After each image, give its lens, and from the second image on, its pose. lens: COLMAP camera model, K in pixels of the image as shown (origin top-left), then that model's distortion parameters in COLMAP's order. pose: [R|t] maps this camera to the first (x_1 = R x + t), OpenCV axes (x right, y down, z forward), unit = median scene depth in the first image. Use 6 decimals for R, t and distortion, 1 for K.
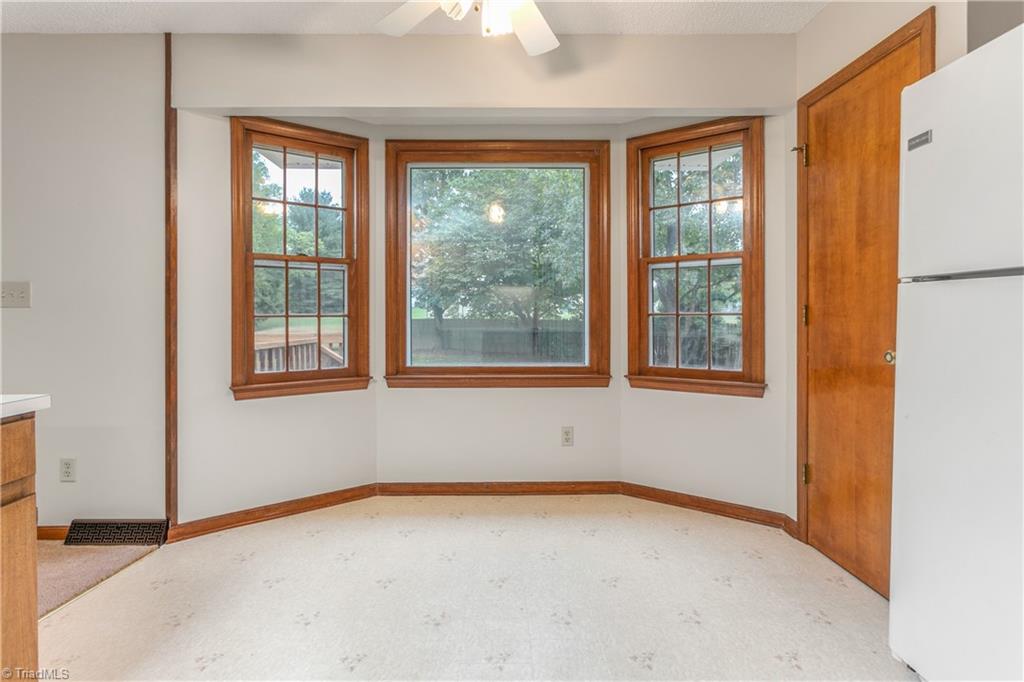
lens RADIAL K [[489.7, 0, 514.1], [0, 489.7, 318.2], [0, 0, 1]] dist [-0.001139, -0.000096]
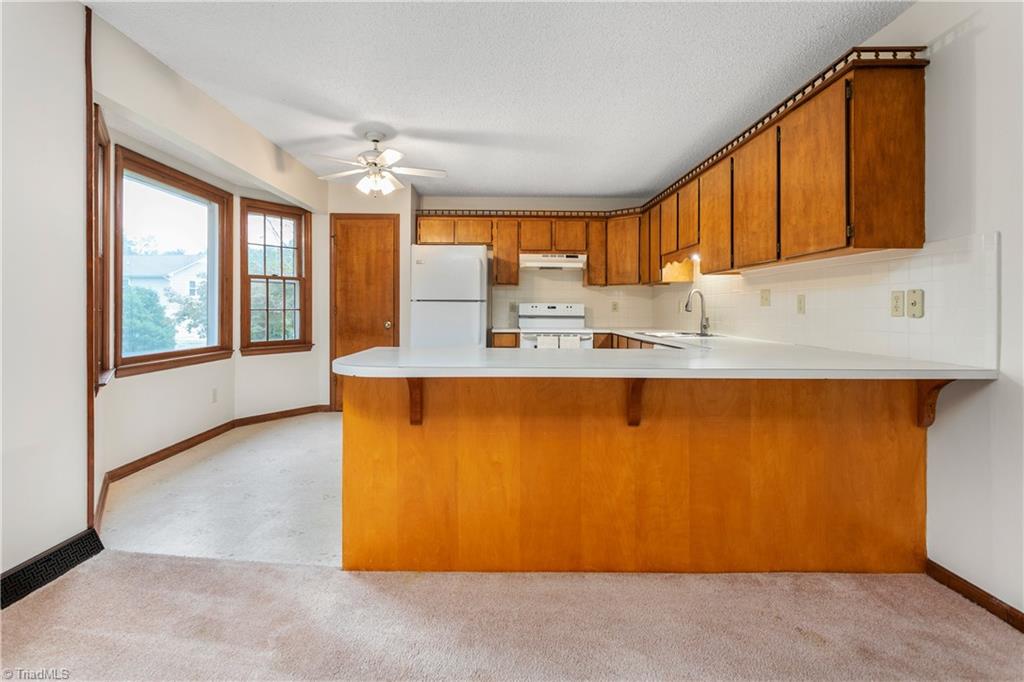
lens RADIAL K [[489.7, 0, 514.1], [0, 489.7, 318.2], [0, 0, 1]] dist [-0.001139, -0.000096]
pose [[0.036605, -0.010814, 0.999271, -1.762181], [0.004775, 0.999932, 0.010646, 0.010809], [-0.999318, 0.004382, 0.036654, 0.100276]]
